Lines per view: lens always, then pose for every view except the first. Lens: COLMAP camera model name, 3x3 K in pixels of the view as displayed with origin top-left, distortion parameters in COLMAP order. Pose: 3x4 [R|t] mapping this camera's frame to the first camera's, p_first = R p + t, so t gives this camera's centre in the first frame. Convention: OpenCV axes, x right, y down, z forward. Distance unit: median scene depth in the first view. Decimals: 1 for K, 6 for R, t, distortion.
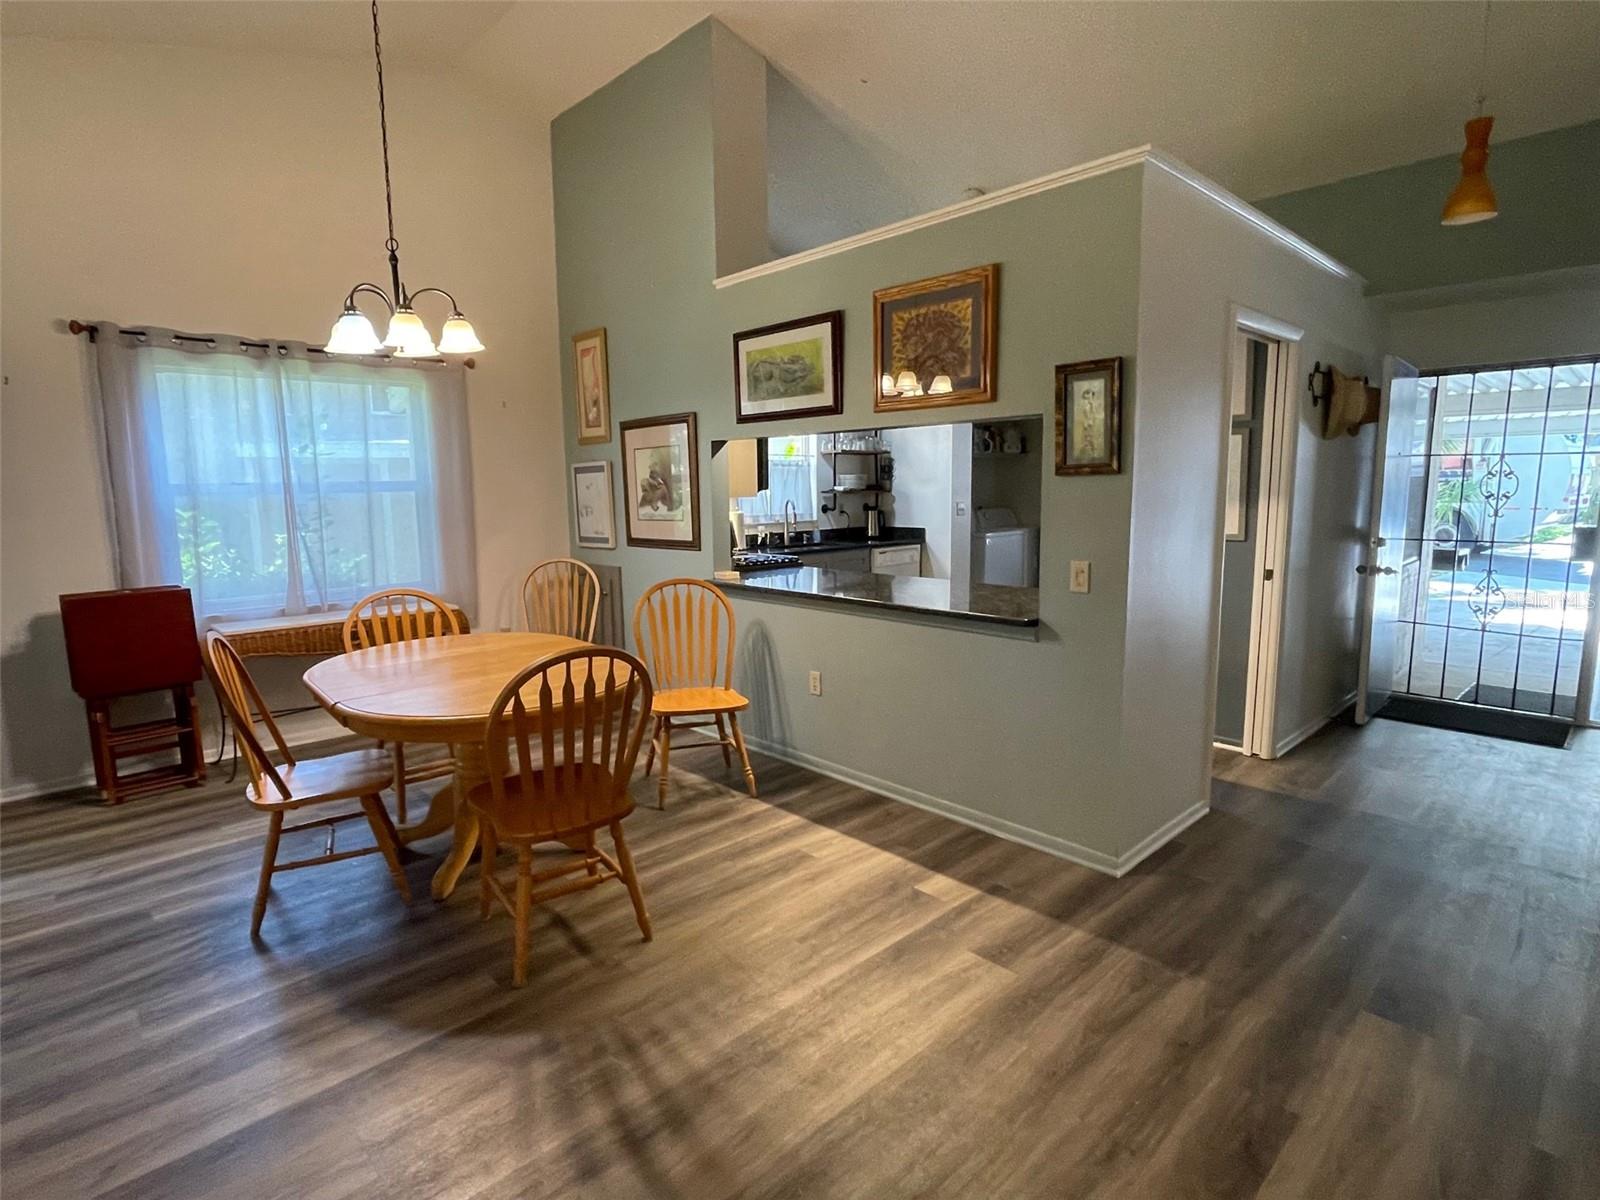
lens RADIAL K [[817.7, 0, 795.7], [0, 817.7, 601.3], [0, 0, 1]] dist [-0.001850, 0.000618]
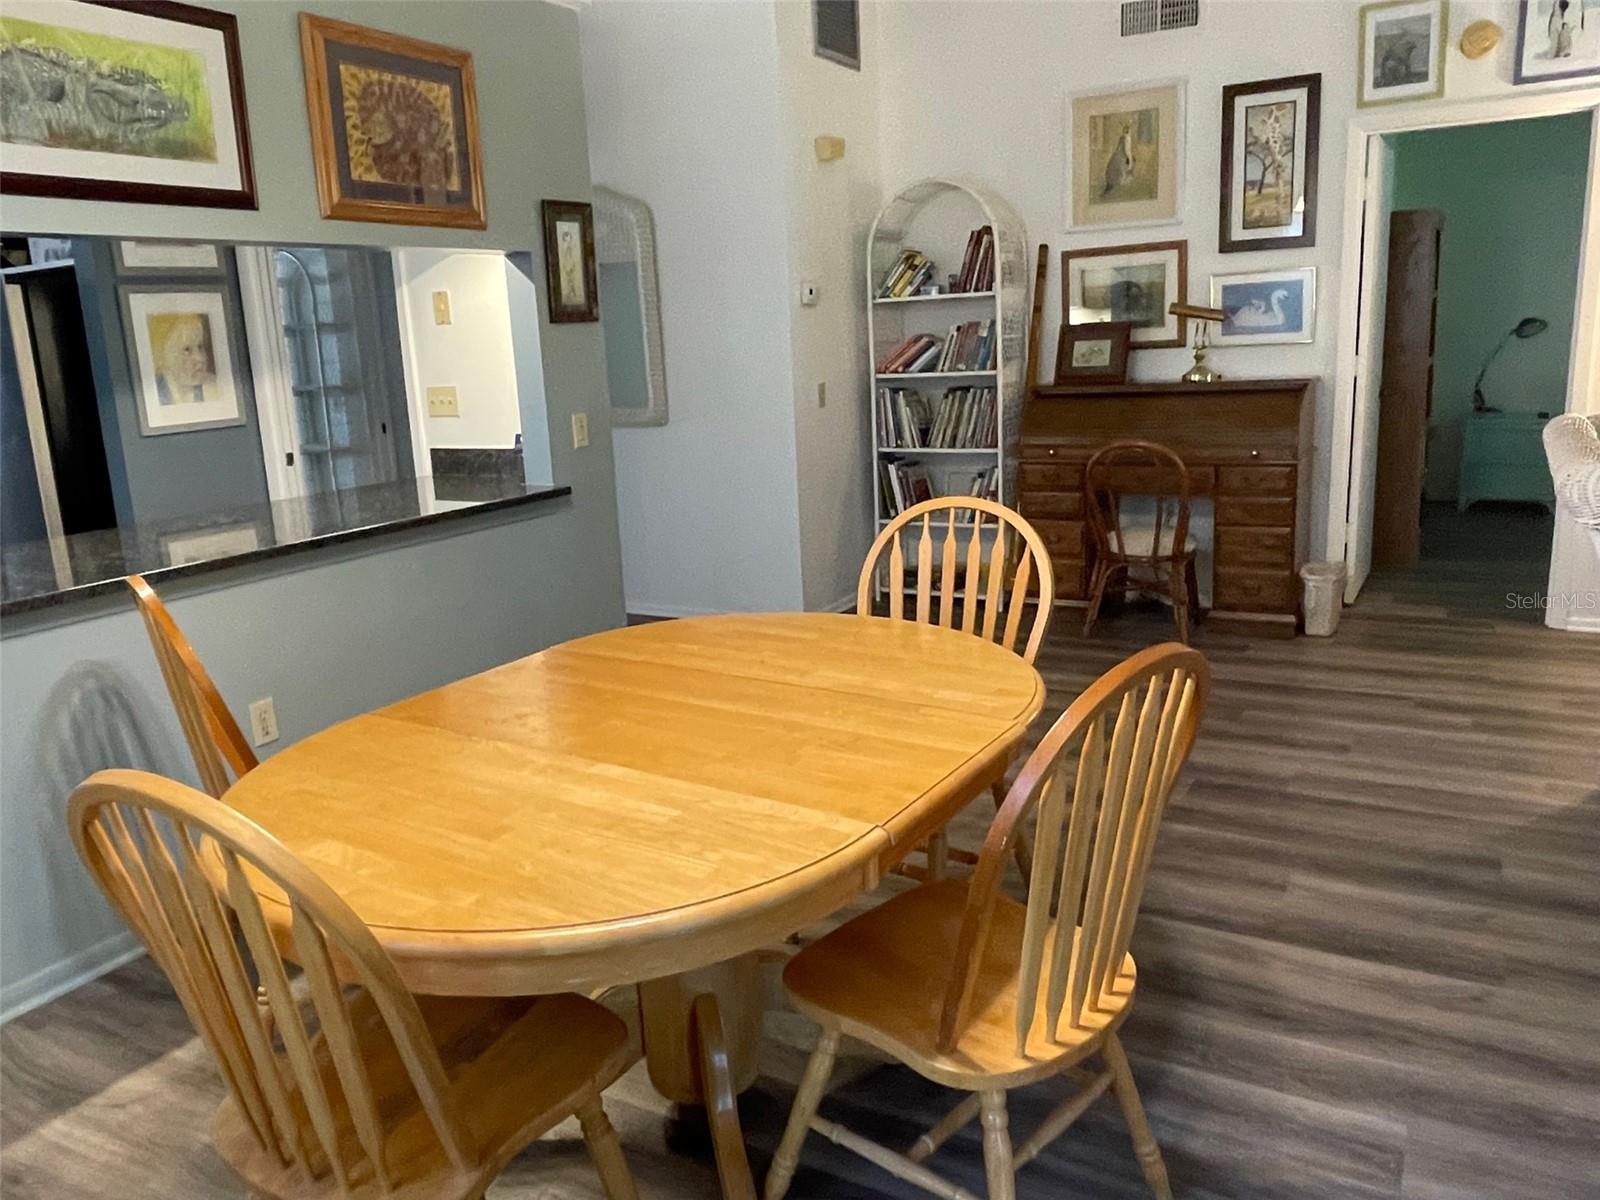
lens RADIAL K [[1182.9, 0, 761.9], [0, 1182.9, 608.8], [0, 0, 1]] dist [-0.031731, 0.005809]
pose [[-0.268631, -0.190012, 0.944316, -0.938202], [0.185762, 0.951728, 0.244347, -0.115107], [-0.945161, 0.241057, -0.220366, 1.029619]]
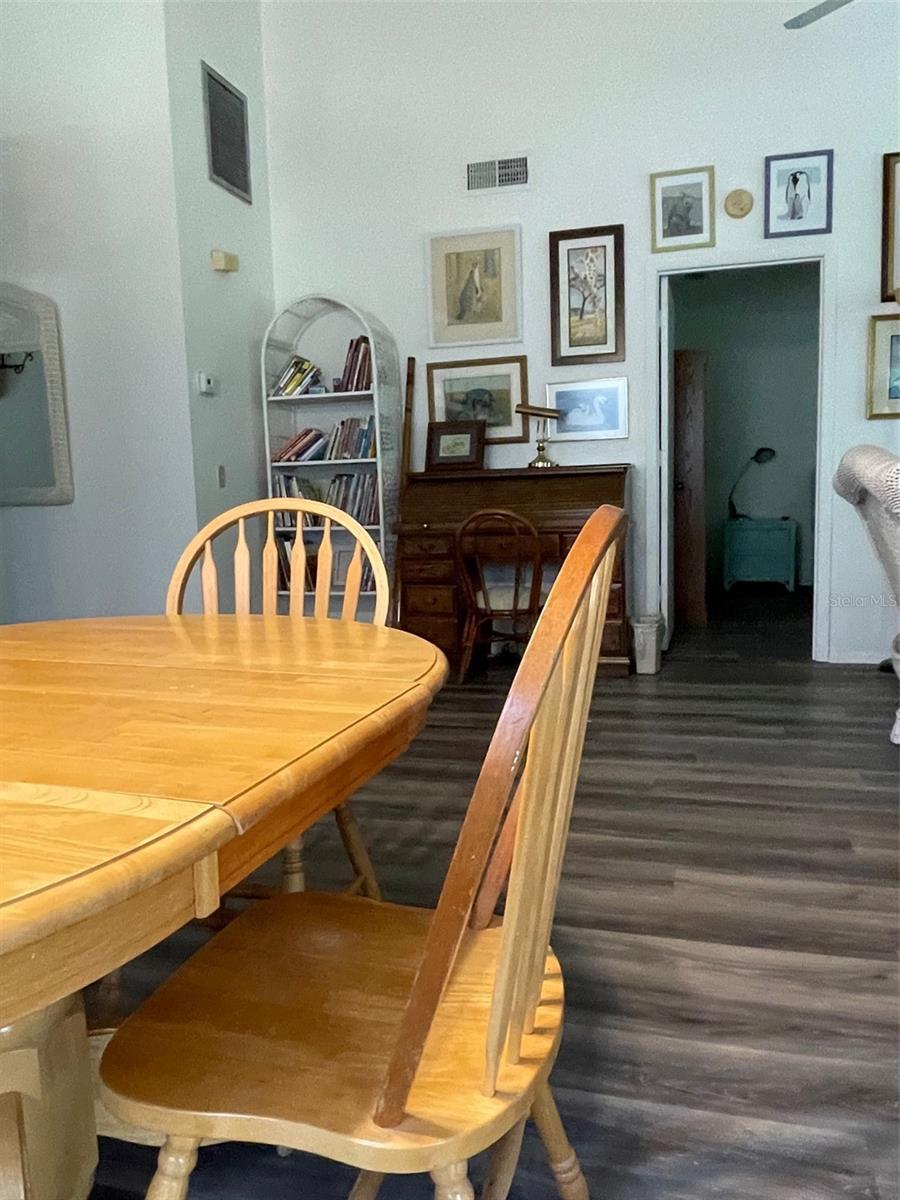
lens RADIAL K [[930.7, 0, 446.7], [0, 930.7, 594.3], [0, 0, 1]] dist [0.034240, -0.044354]
pose [[-0.514184, -0.077471, 0.854174, -0.772864], [0.156578, 0.970697, 0.182295, -0.010541], [-0.843266, 0.227478, -0.486986, 0.966051]]
